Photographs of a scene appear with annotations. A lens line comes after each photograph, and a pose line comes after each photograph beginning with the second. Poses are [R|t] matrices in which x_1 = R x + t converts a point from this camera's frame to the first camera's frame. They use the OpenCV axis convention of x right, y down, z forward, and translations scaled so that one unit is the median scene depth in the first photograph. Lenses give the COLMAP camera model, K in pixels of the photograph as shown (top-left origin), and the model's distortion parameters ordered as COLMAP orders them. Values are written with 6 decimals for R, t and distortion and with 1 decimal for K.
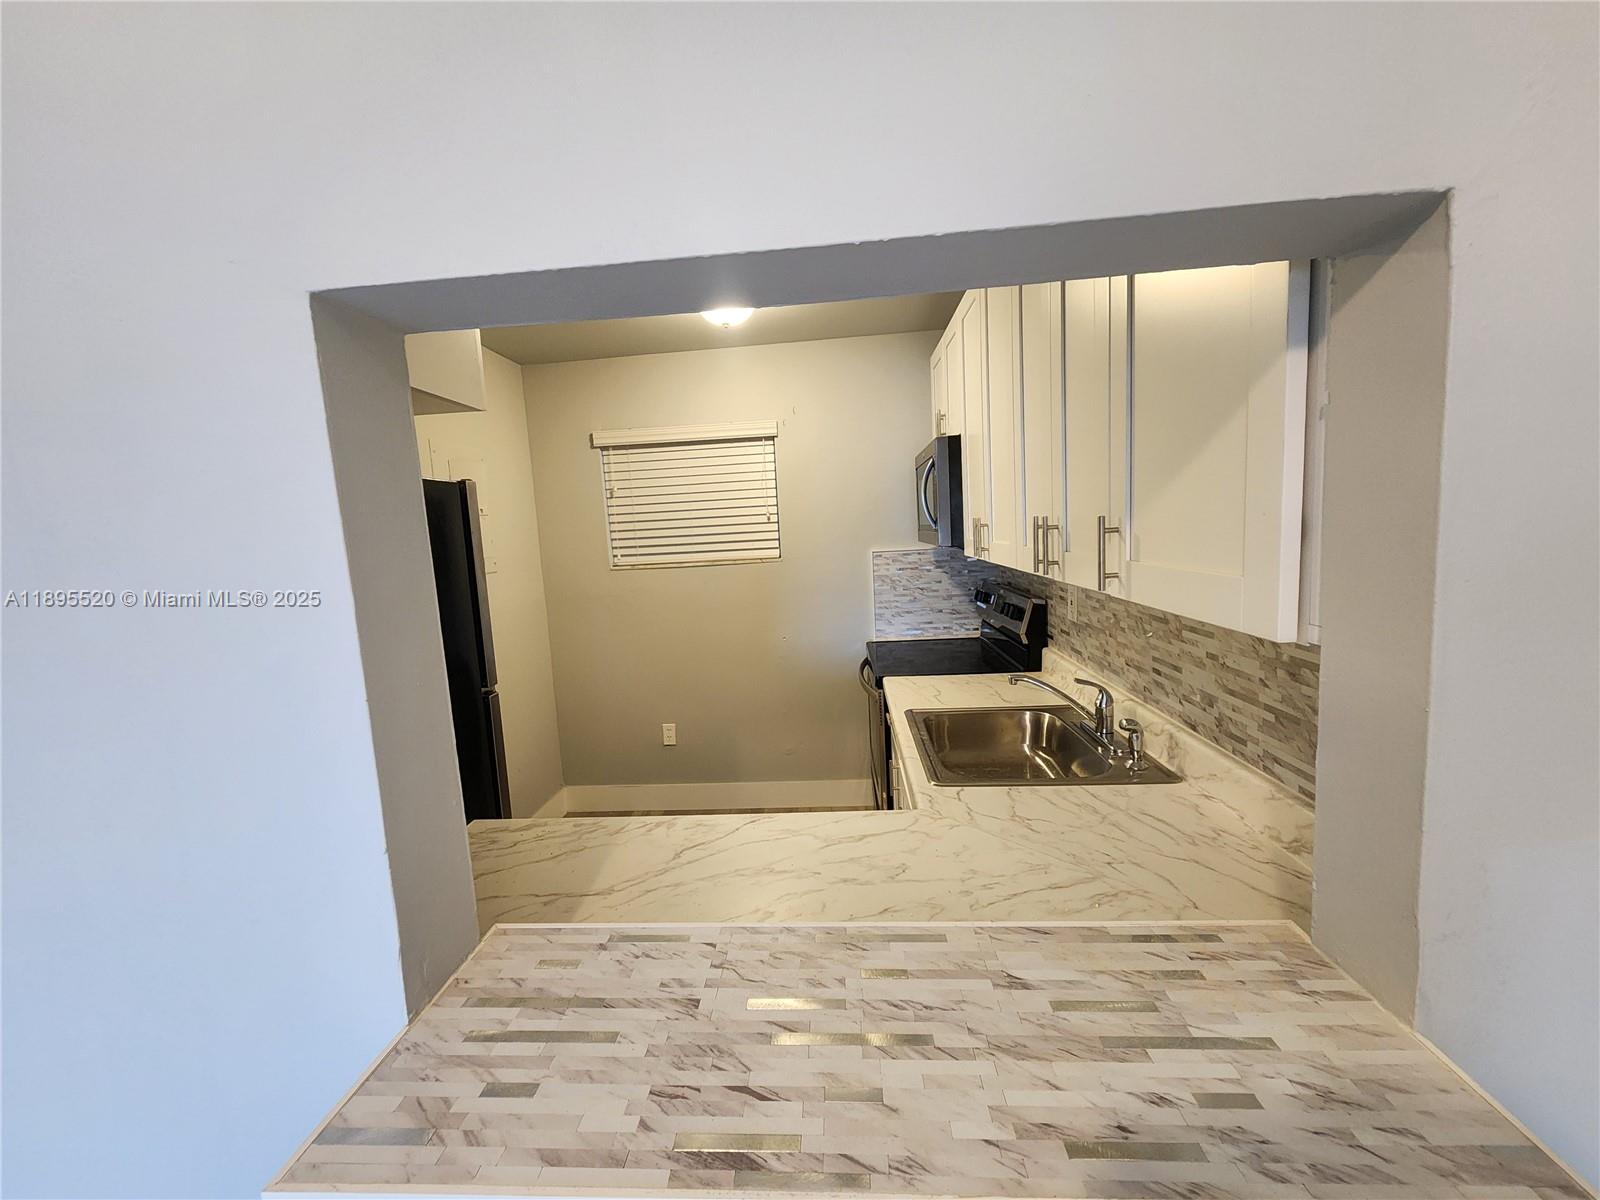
lens RADIAL K [[654.7, 0, 800.0], [0, 654.7, 600.0], [0, 0, 1]] dist [-0.002982, -0.000810]
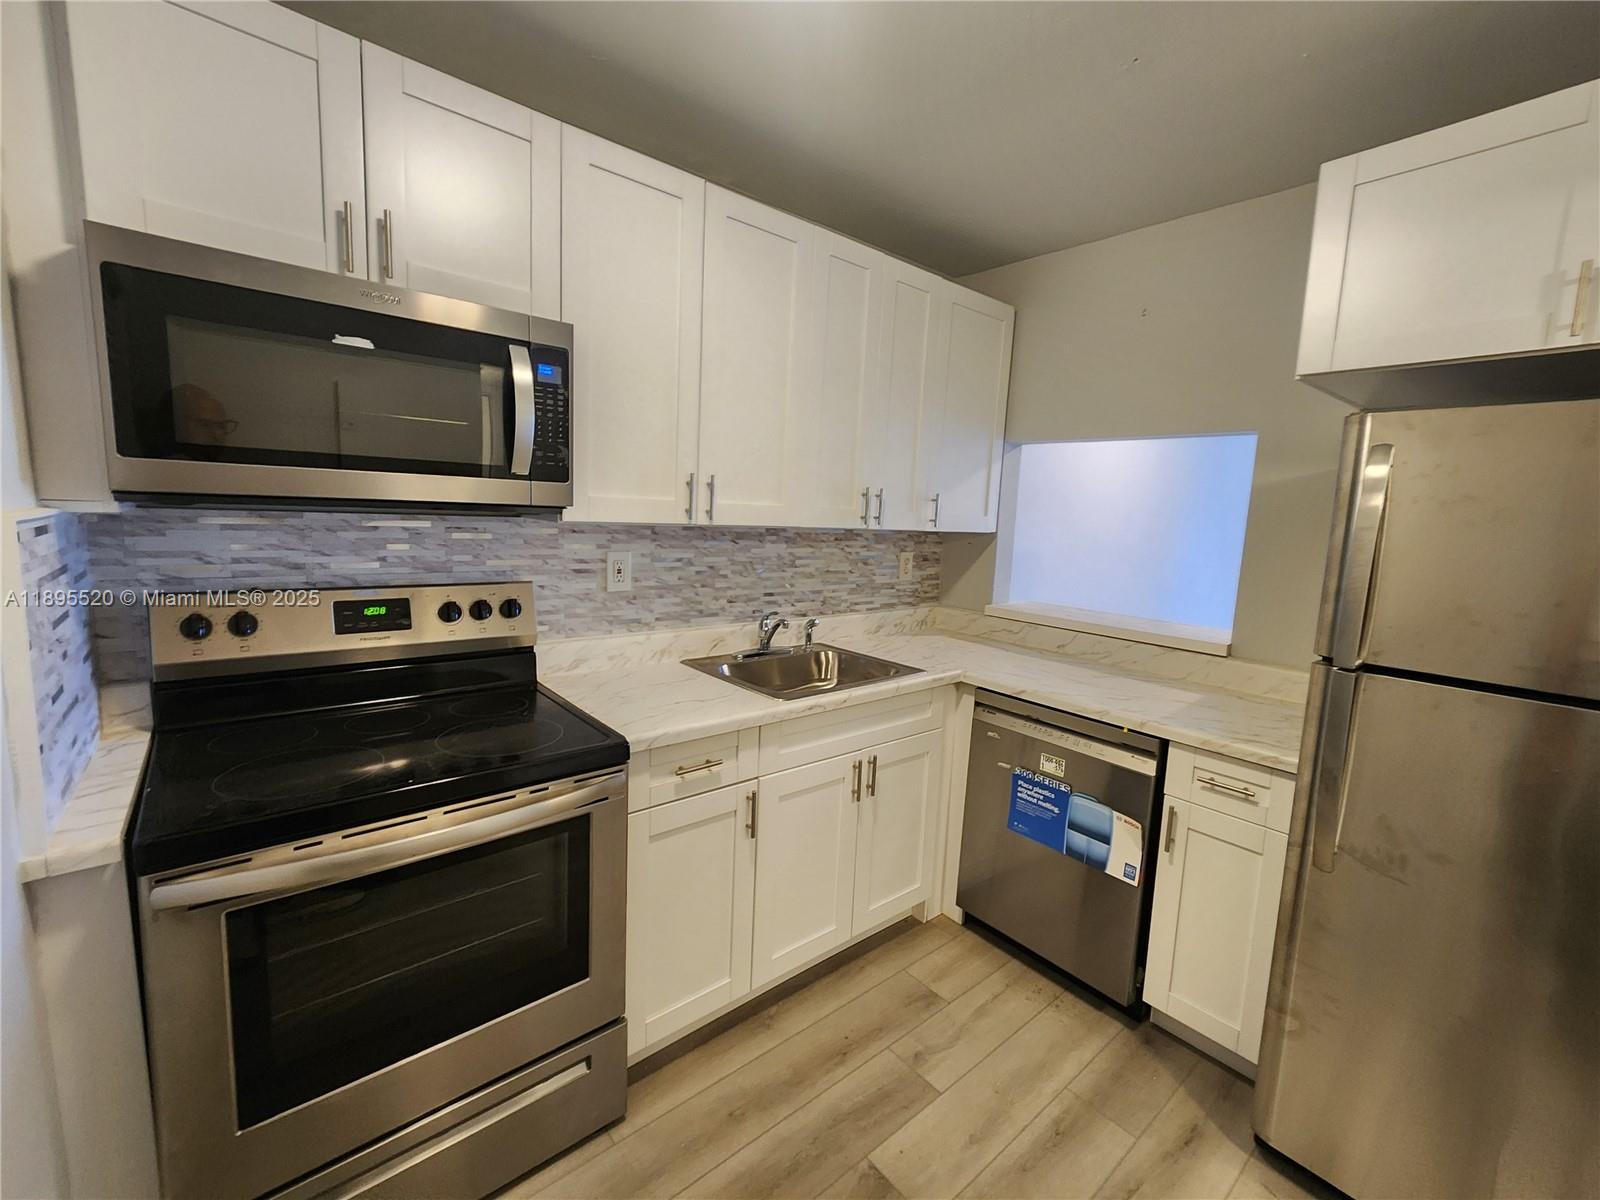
lens RADIAL K [[654.7, 0, 800.0], [0, 654.7, 600.0], [0, 0, 1]] dist [-0.002982, -0.000810]
pose [[-0.682753, -0.081749, 0.726062, -0.739242], [0.072159, 0.981319, 0.178344, -0.175635], [-0.727077, 0.174157, -0.664099, 2.475402]]
